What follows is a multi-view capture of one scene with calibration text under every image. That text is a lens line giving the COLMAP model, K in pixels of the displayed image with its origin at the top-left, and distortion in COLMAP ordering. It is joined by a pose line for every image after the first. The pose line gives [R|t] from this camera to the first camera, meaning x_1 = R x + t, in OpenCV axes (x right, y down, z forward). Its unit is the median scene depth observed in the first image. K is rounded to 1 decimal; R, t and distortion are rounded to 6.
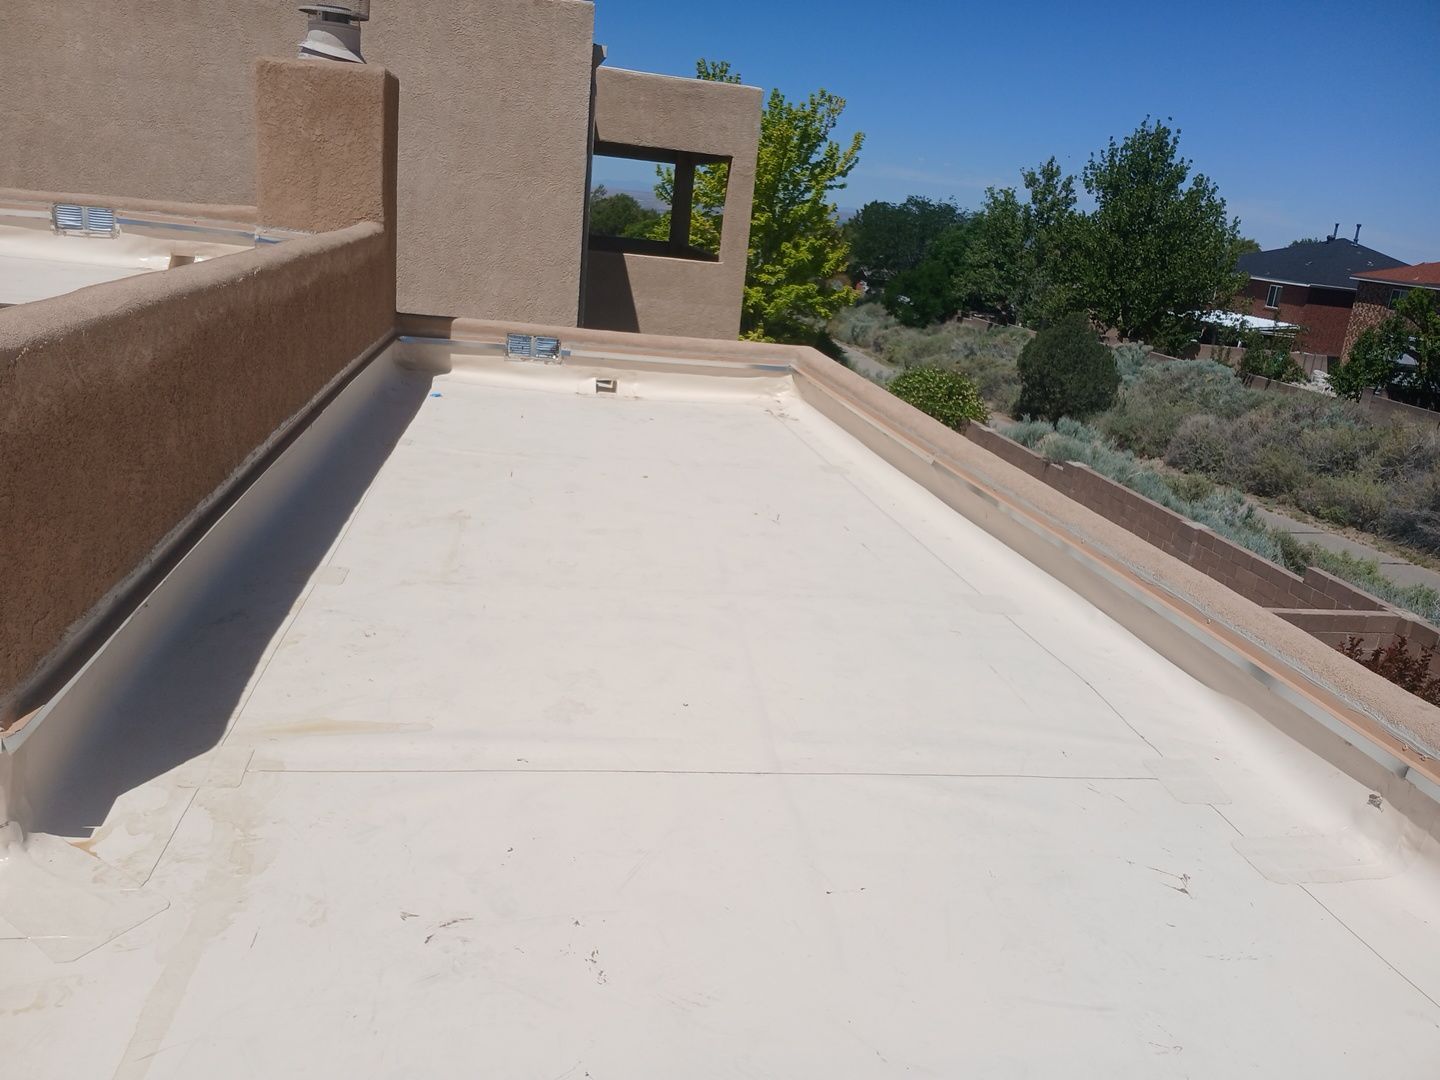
lens RADIAL K [[1102.7, 0, 675.7], [0, 1102.7, 539.2], [0, 0, 1]] dist [-0.026970, 0.015217]
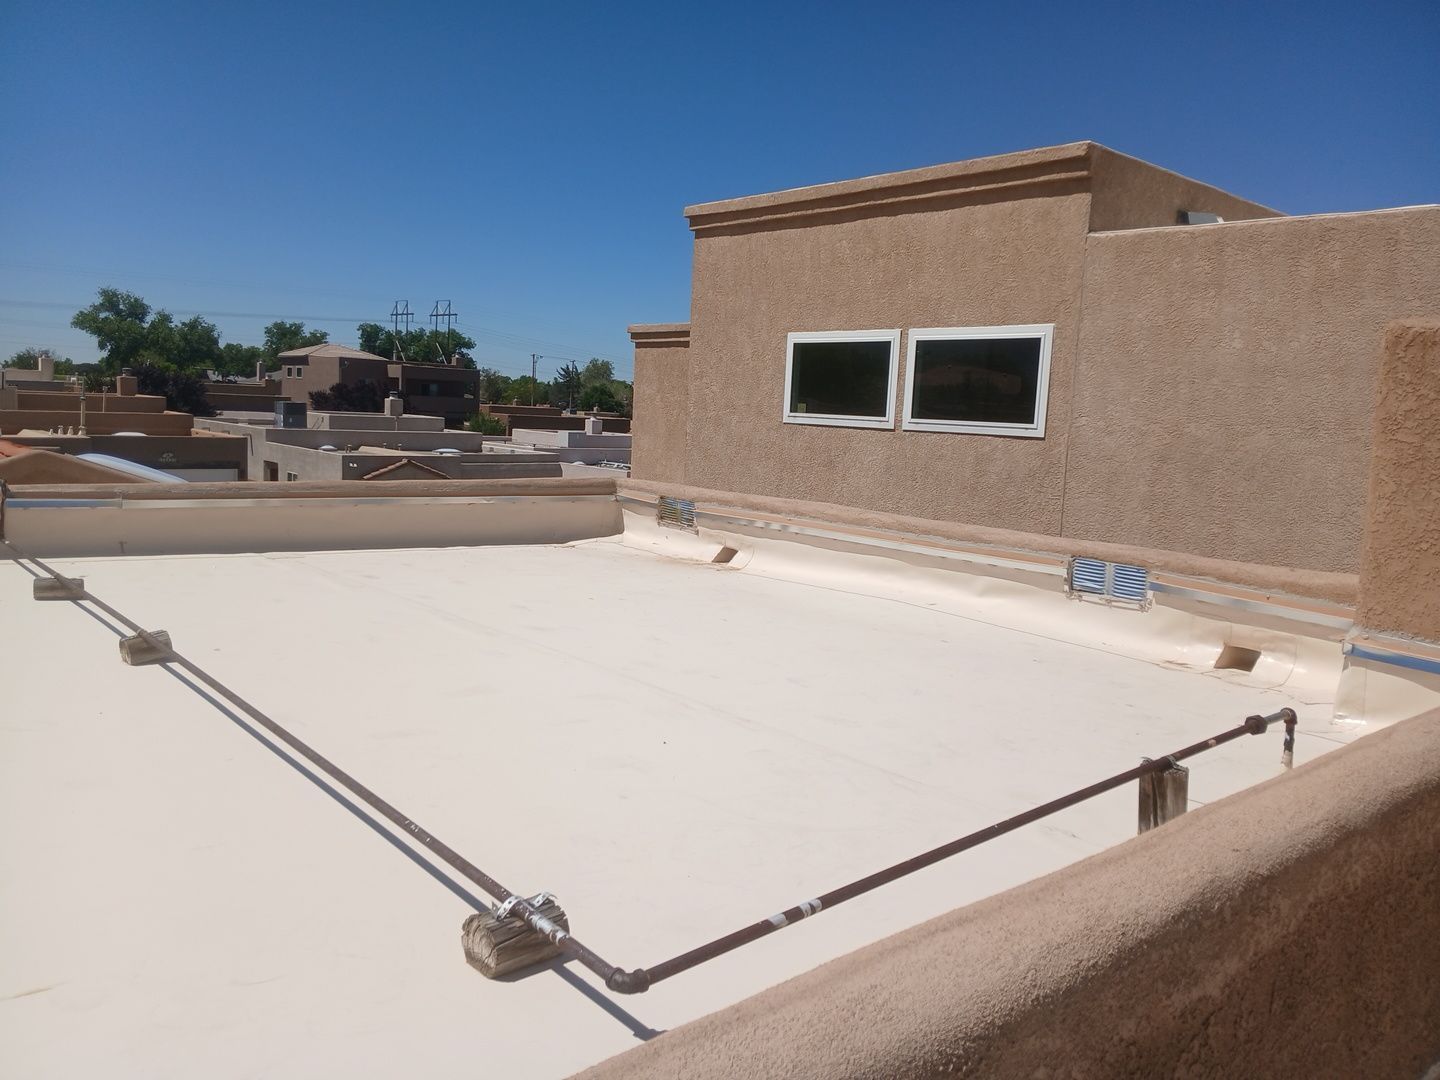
lens RADIAL K [[1103.4, 0, 720.0], [0, 1103.4, 540.0], [0, 0, 1]] dist [0.081964, -0.166280]
pose [[0.554267, 0.035116, -0.831598, -0.101704], [-0.245974, 0.961396, -0.123348, -0.172340], [0.795163, 0.272919, 0.541507, 0.428439]]
